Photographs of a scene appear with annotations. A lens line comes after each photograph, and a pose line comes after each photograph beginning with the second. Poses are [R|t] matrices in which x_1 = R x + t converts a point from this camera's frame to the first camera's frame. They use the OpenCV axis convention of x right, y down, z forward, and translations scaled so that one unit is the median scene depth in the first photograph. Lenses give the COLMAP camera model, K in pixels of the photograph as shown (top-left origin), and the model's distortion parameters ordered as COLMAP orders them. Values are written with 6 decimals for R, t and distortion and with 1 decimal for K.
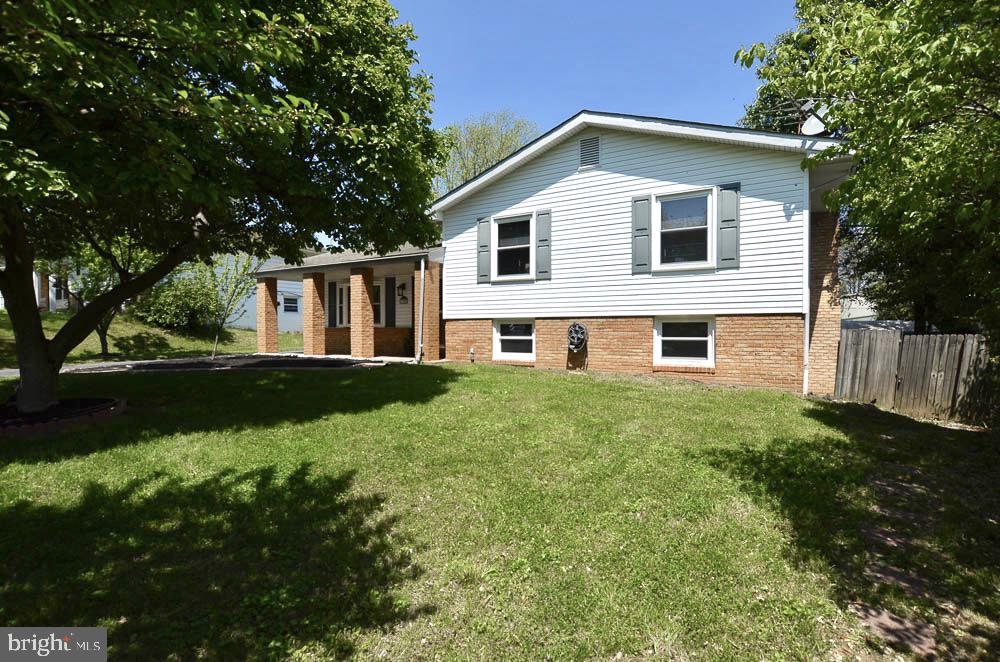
lens RADIAL K [[449.0, 0, 500.0], [0, 449.0, 331.0], [0, 0, 1]] dist [-0.001996, -0.000496]
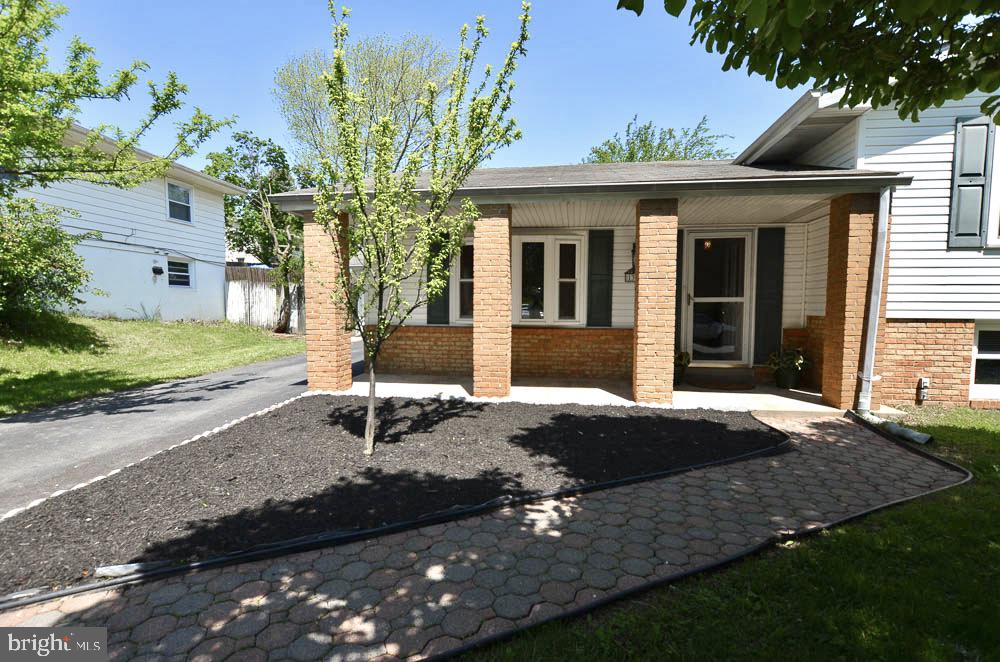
lens RADIAL K [[449.0, 0, 500.0], [0, 449.0, 331.0], [0, 0, 1]] dist [-0.001996, -0.000496]
pose [[0.927495, -0.010552, 0.373688, -0.705175], [-0.007779, 0.998840, 0.047511, -0.034741], [-0.373756, -0.046973, 0.926337, 0.722390]]
